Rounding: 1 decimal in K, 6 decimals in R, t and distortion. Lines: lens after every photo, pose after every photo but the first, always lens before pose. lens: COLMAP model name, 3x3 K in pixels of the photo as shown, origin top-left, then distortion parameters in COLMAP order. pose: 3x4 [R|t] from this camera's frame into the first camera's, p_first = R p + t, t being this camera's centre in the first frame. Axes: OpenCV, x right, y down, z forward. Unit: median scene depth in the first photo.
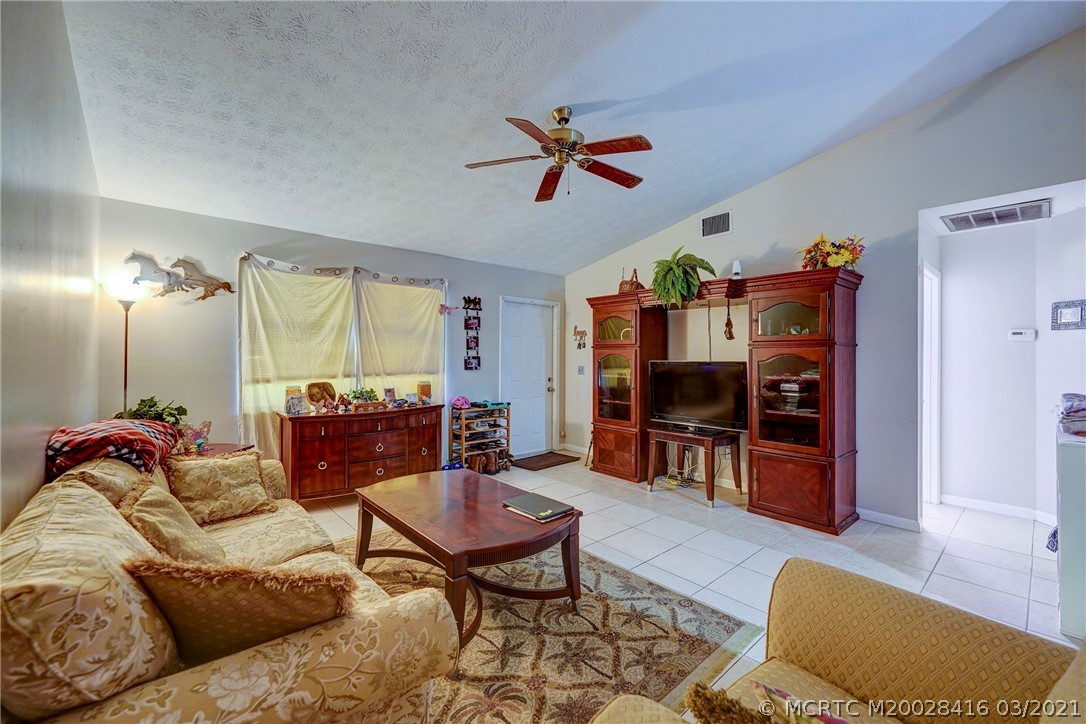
lens RADIAL K [[447.5, 0, 546.6], [0, 447.5, 352.9], [0, 0, 1]] dist [0.000093, -0.000064]
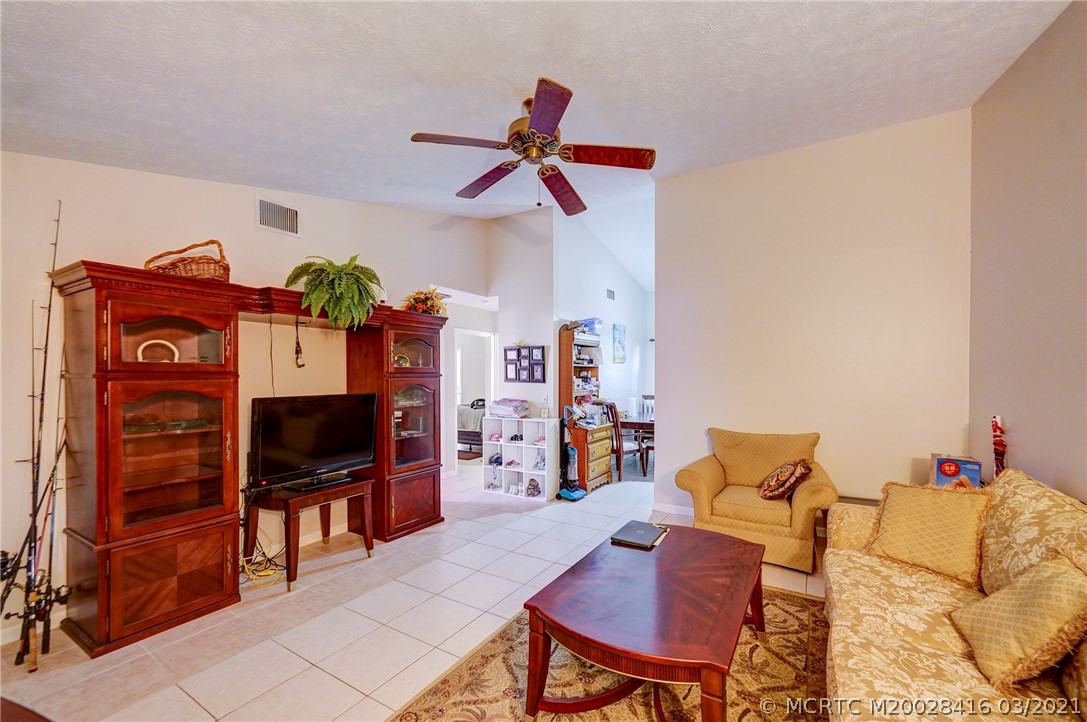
lens RADIAL K [[446.4, 0, 541.2], [0, 446.4, 373.6], [0, 0, 1]] dist [0.000086, 0.000072]
pose [[-0.279830, -0.008158, 0.960015, -0.545614], [-0.004945, 0.999963, 0.007056, -0.028253], [-0.960037, -0.002772, -0.279860, 0.861864]]
